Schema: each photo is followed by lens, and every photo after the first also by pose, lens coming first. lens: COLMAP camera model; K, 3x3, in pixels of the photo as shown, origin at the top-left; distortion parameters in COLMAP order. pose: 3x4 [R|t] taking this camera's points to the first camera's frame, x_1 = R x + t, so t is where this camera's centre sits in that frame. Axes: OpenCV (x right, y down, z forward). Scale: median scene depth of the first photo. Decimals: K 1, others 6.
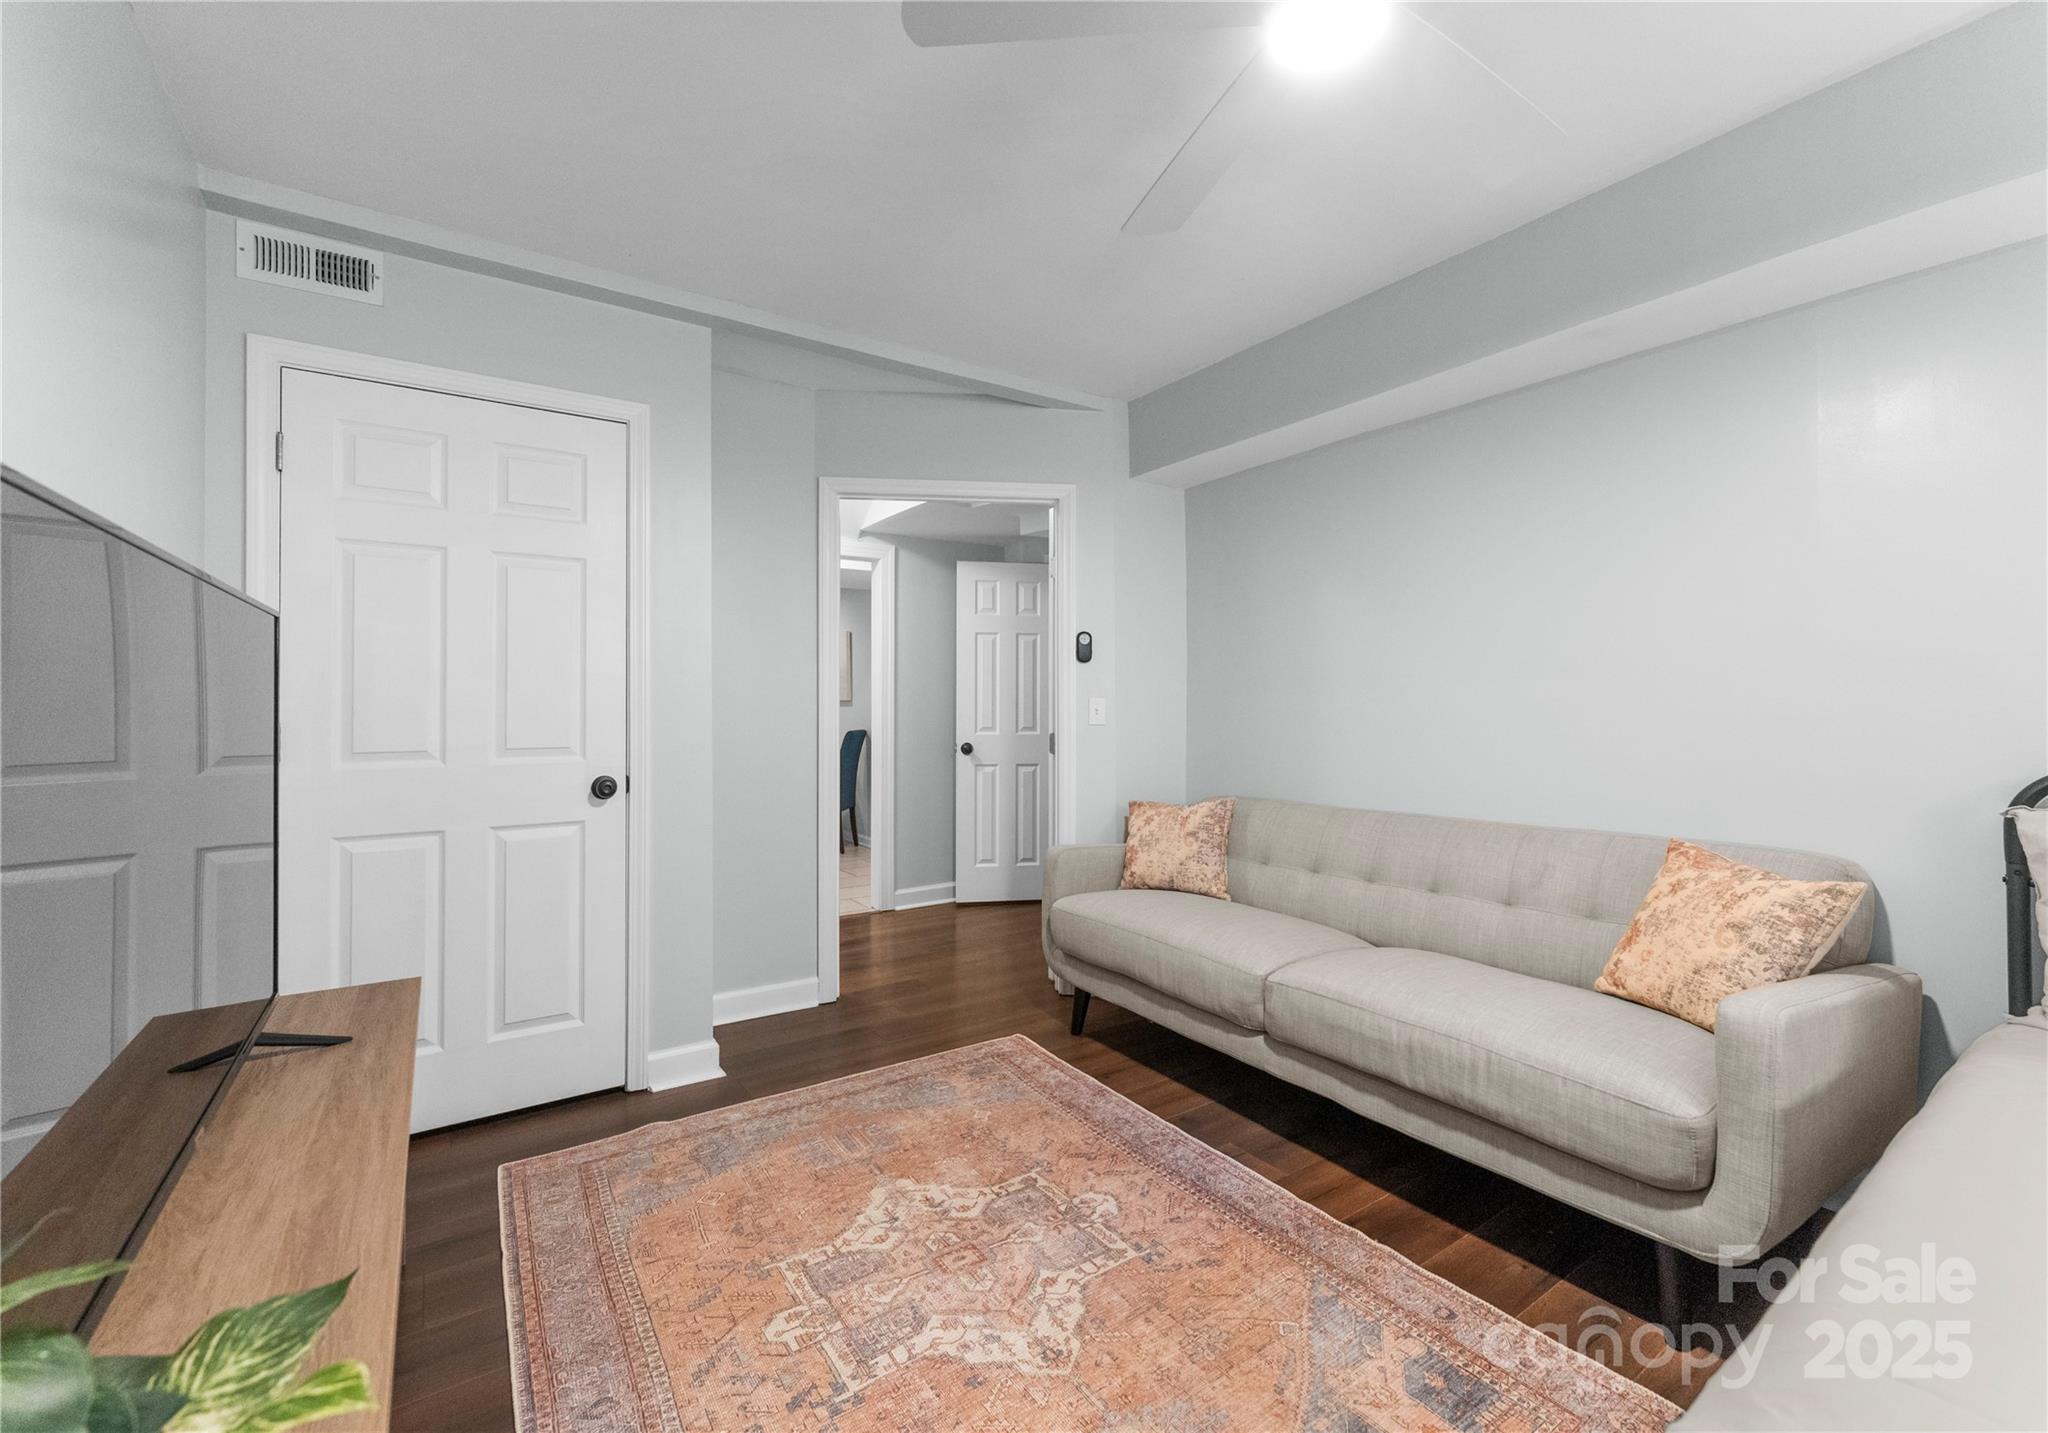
lens RADIAL K [[840.5, 0, 1024.3], [0, 840.5, 709.4], [0, 0, 1]] dist [-0.001723, -0.000199]
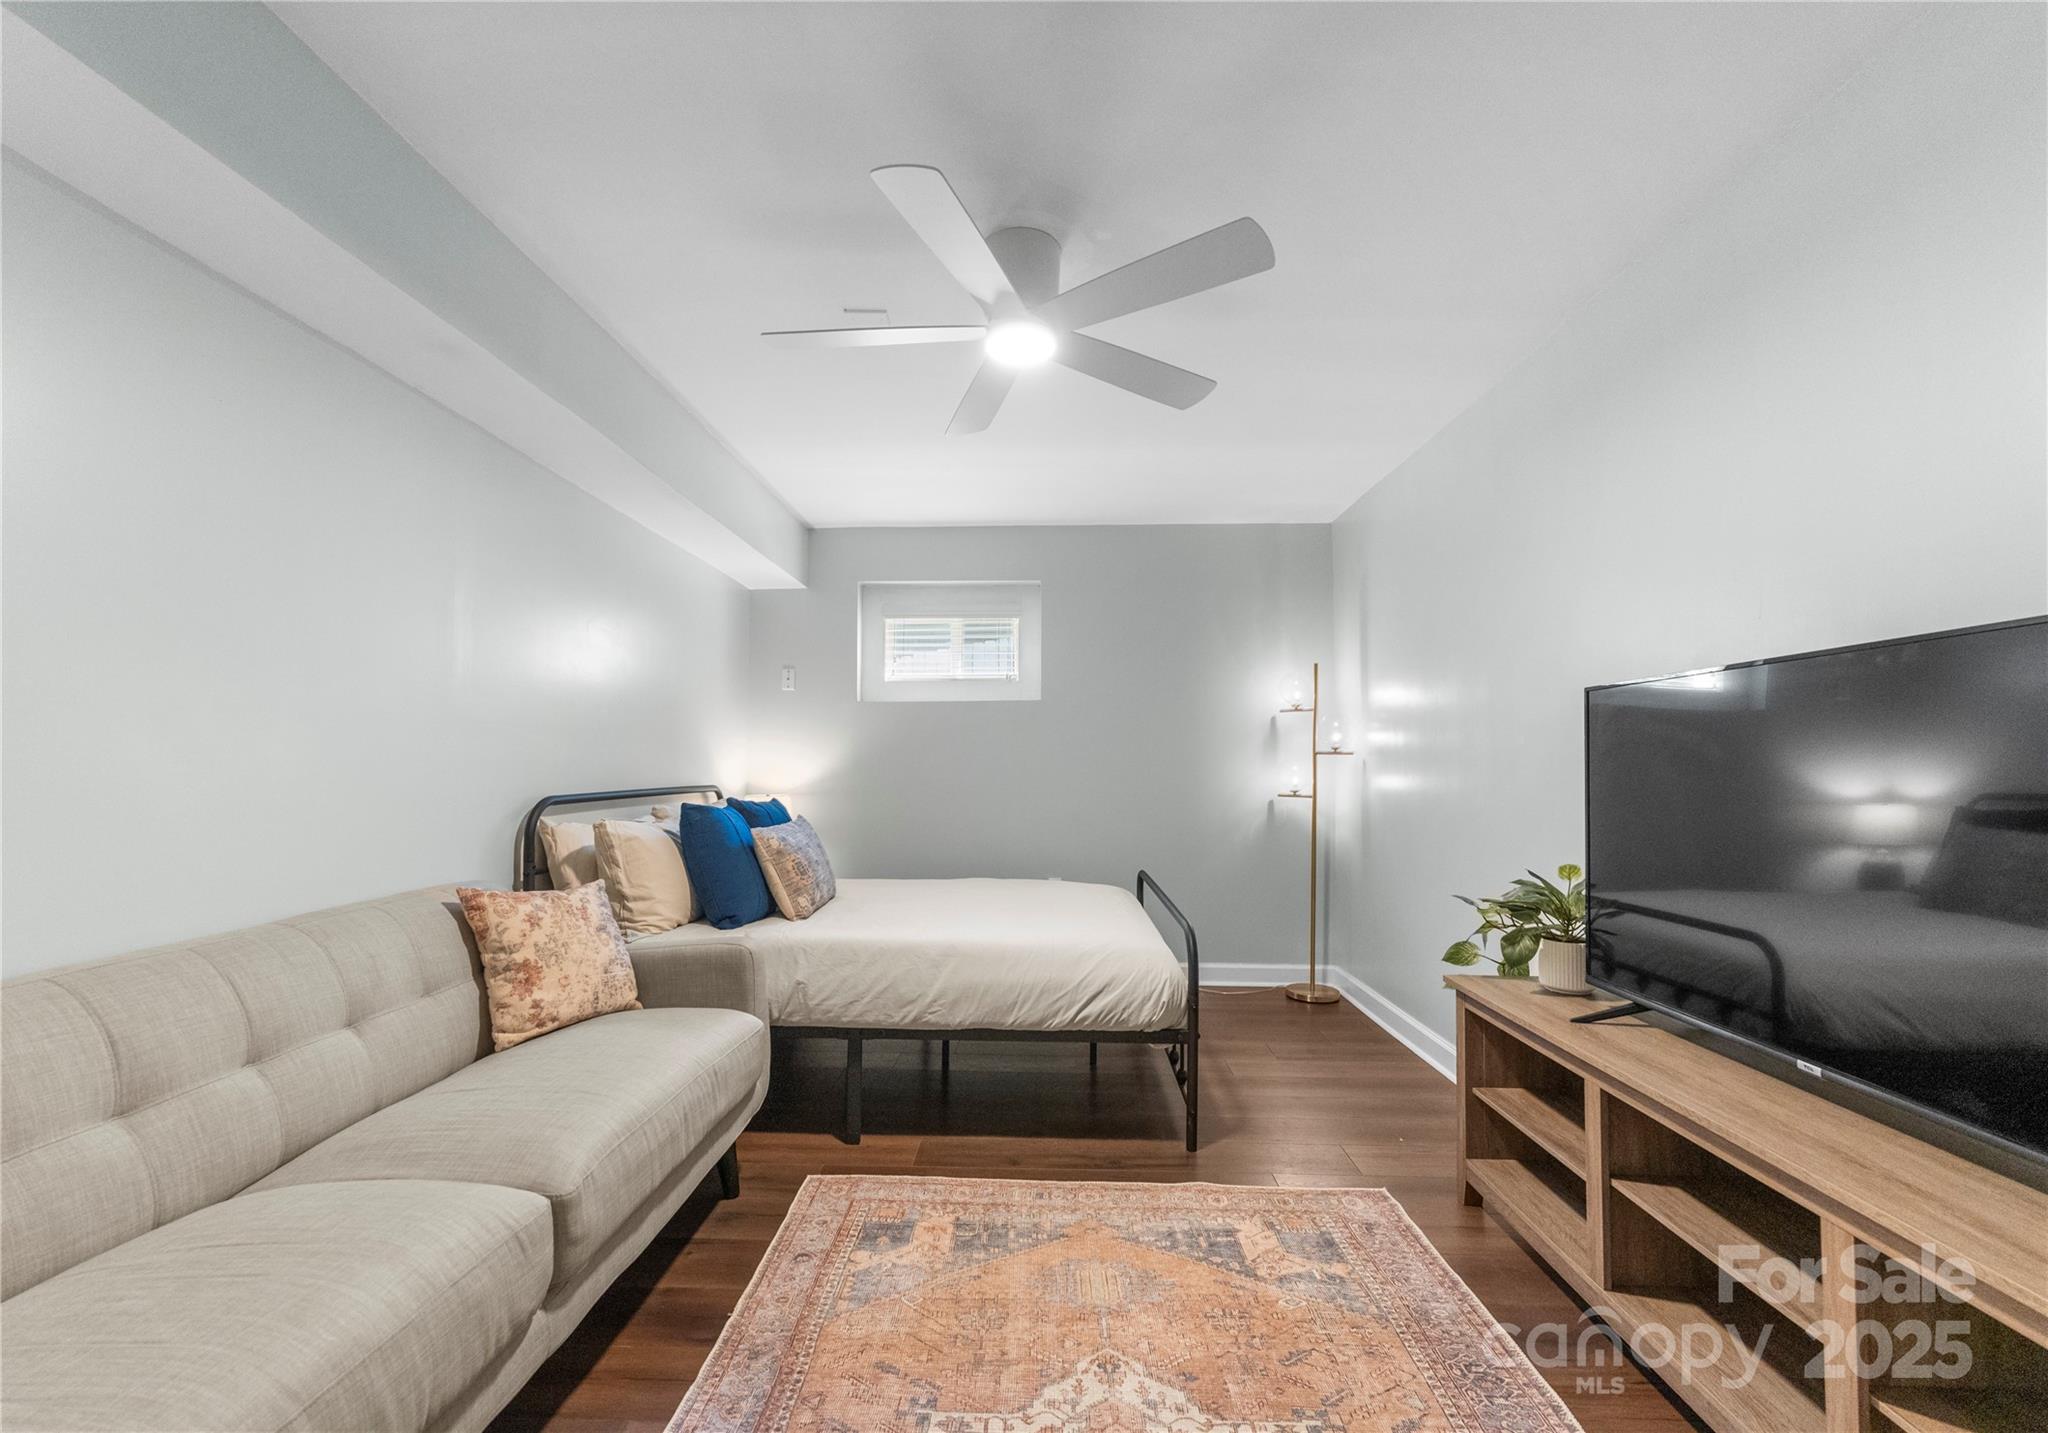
lens RADIAL K [[840.5, 0, 1013.1], [0, 840.5, 762.4], [0, 0, 1]] dist [-0.001723, -0.000199]
pose [[-0.795559, 0.001659, 0.605873, -0.504653], [-0.000022, 0.999996, -0.002768, 0.005660], [-0.605876, -0.002216, -0.795556, 1.876107]]
